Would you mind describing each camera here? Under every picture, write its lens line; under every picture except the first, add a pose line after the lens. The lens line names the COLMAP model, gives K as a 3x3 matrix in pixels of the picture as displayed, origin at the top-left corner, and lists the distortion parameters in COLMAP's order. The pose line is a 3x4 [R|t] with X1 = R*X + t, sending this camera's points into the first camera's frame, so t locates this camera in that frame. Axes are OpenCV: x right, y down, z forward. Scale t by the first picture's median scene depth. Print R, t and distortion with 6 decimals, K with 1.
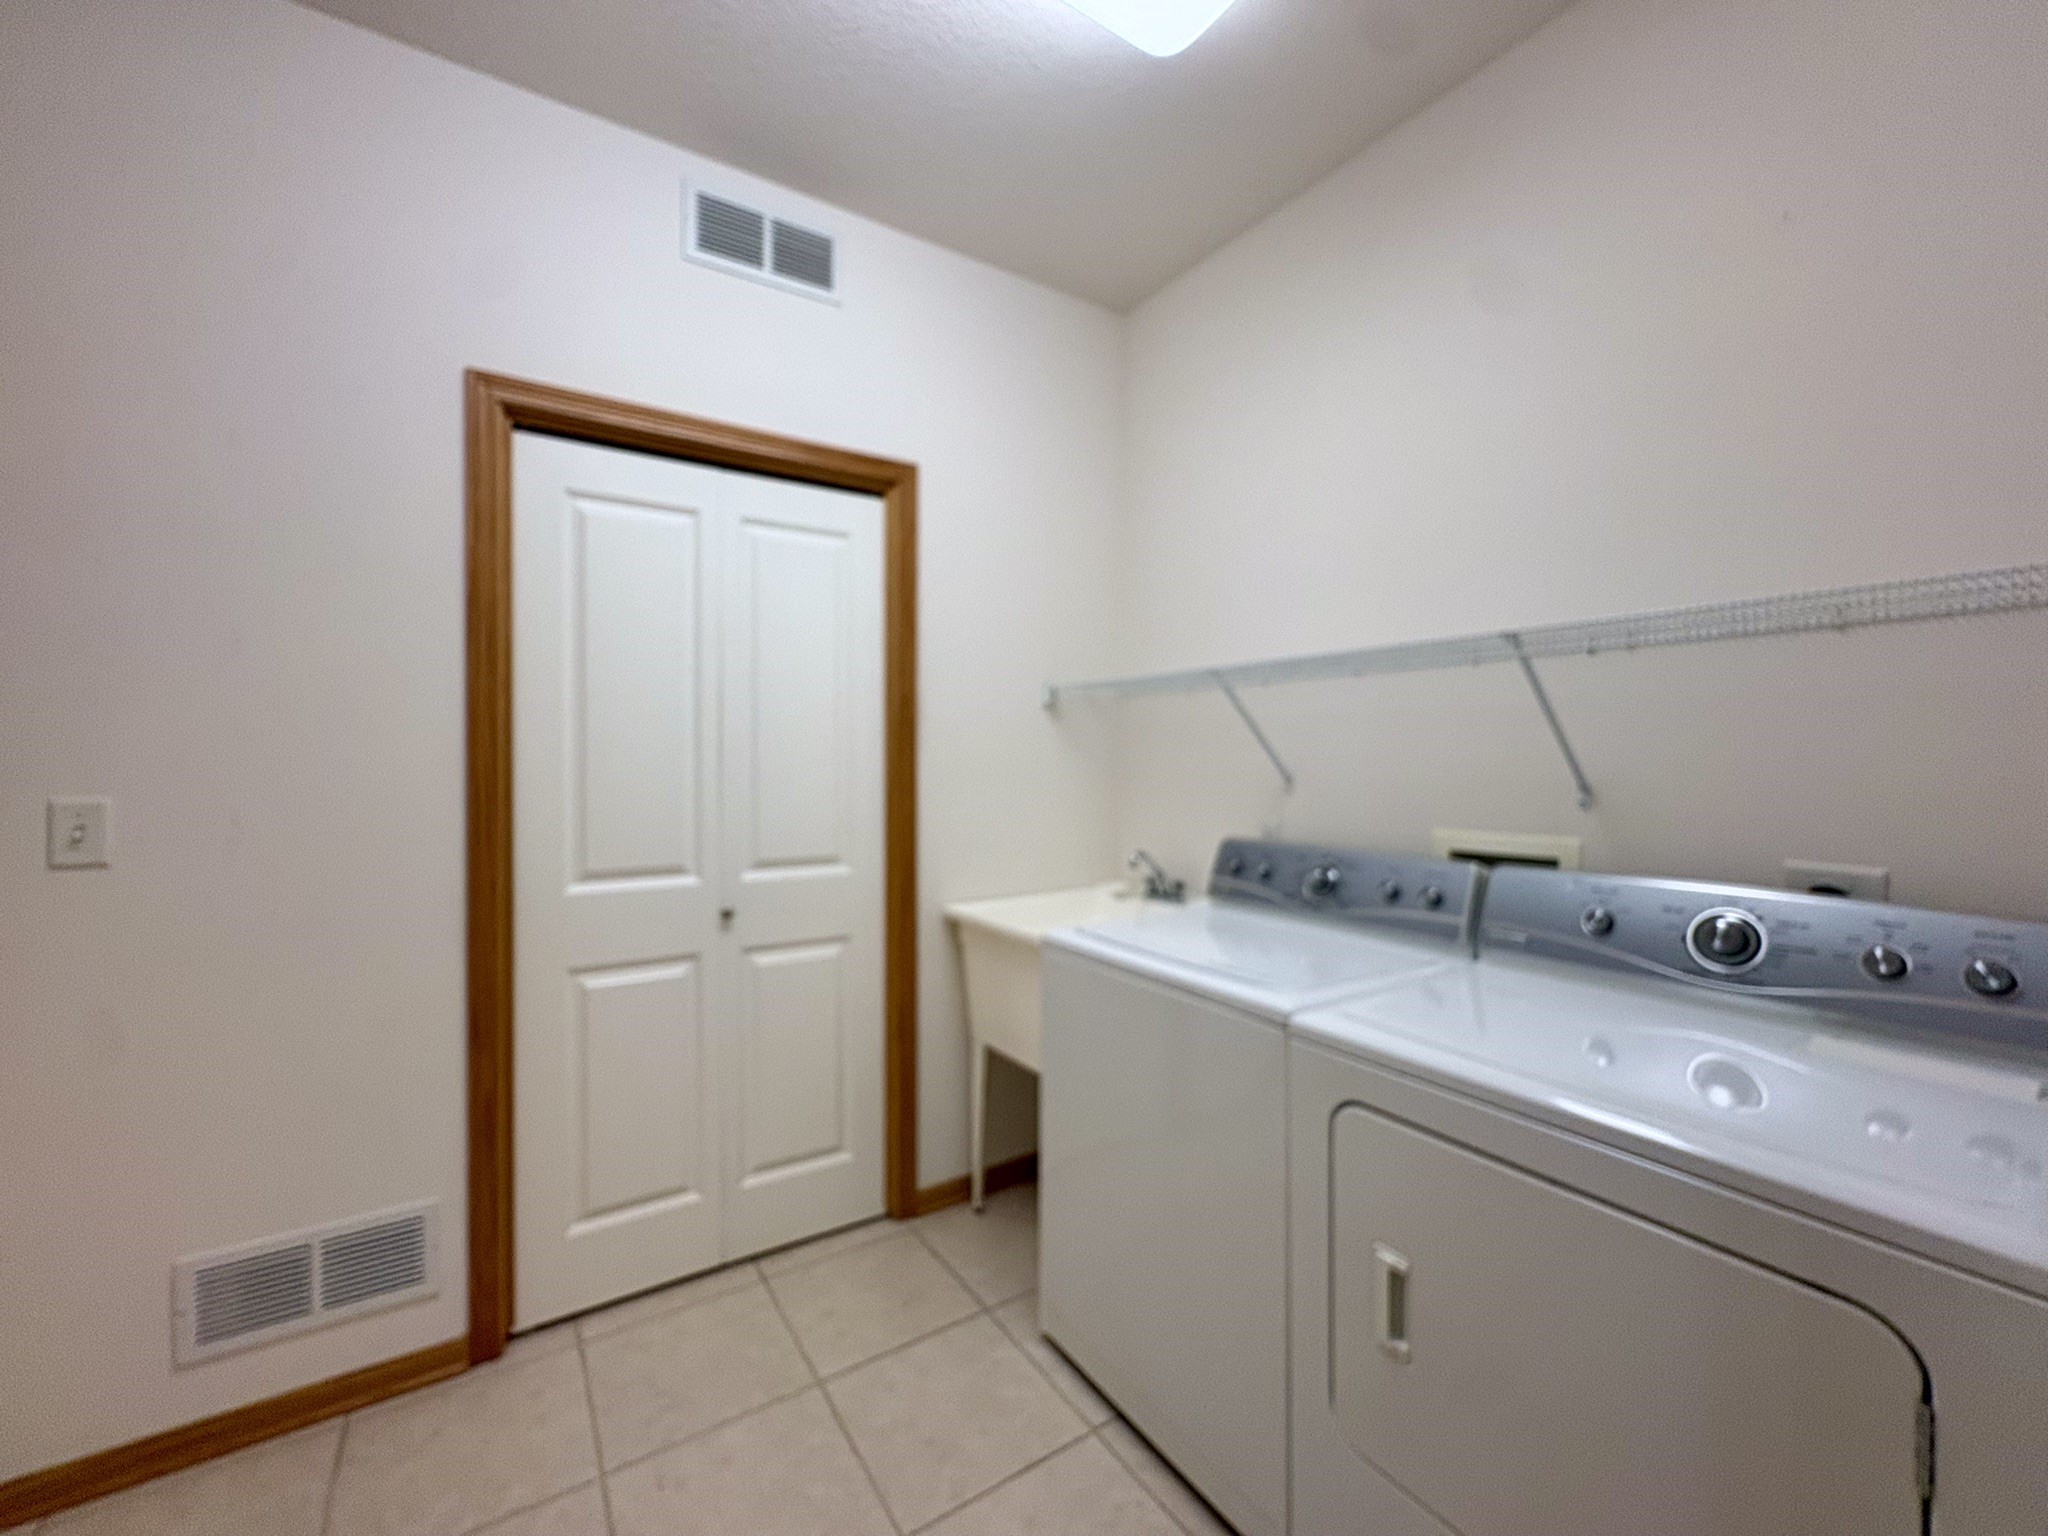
lens RADIAL K [[812.5, 0, 1012.2], [0, 812.5, 774.9], [0, 0, 1]] dist [-0.002496, 0.000748]
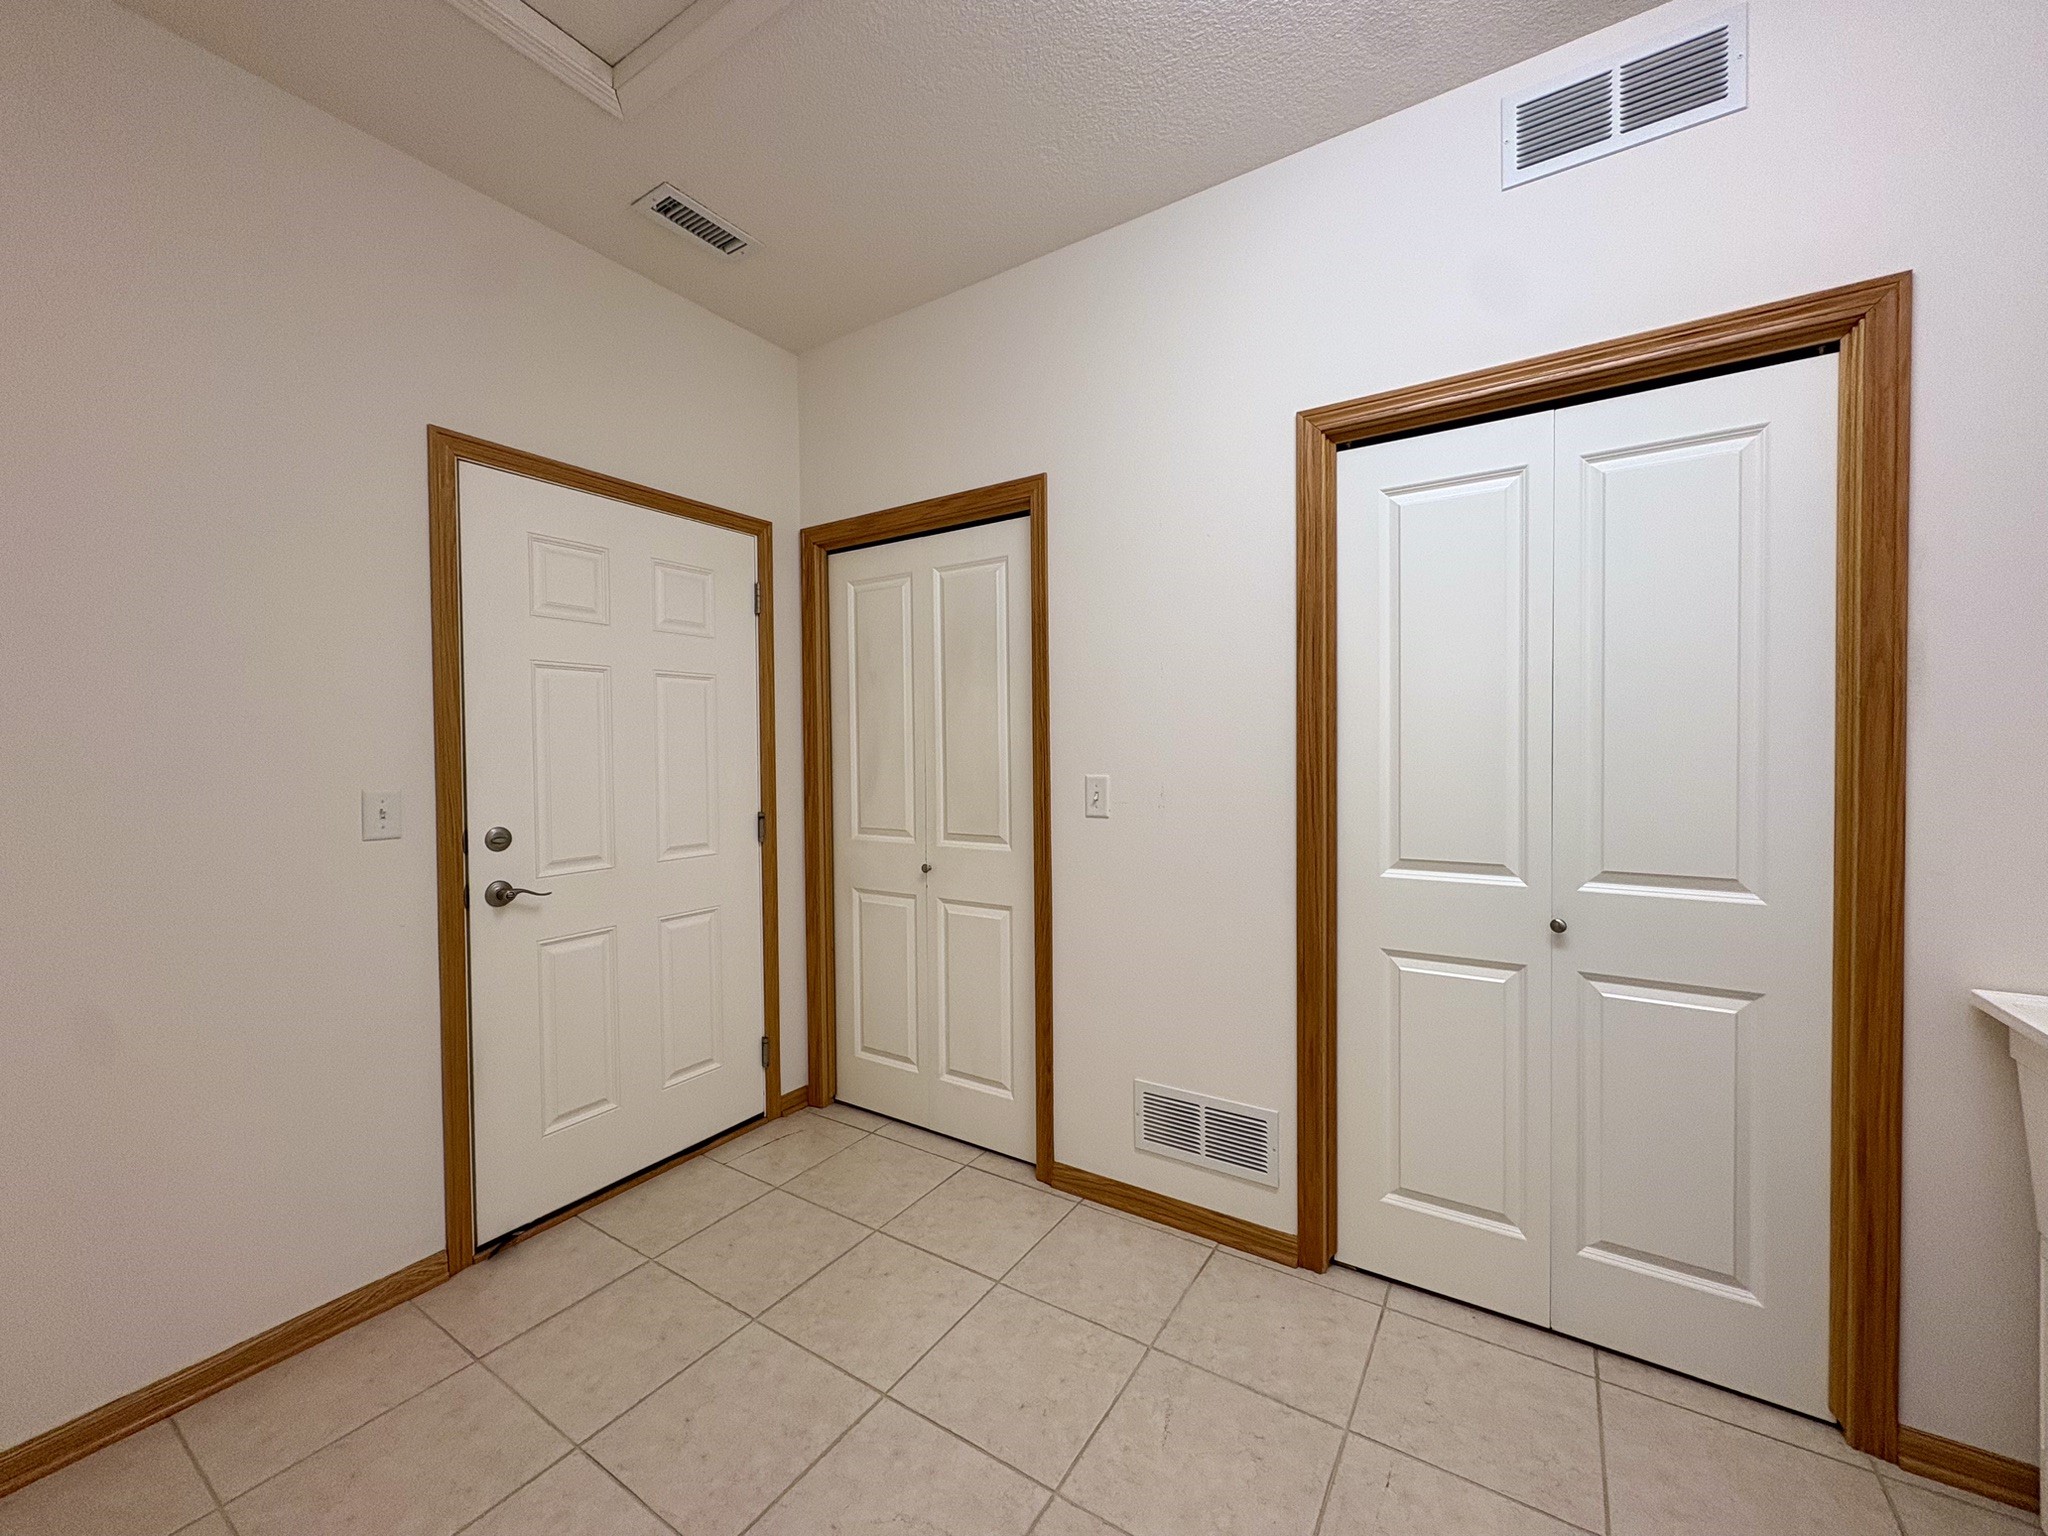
lens RADIAL K [[812.5, 0, 1013.5], [0, 812.5, 774.4], [0, 0, 1]] dist [-0.002496, 0.000748]
pose [[0.402323, 0.022480, -0.915222, 0.205684], [-0.008614, 0.999747, 0.020769, -0.002997], [0.915457, -0.000472, 0.402415, 0.132085]]
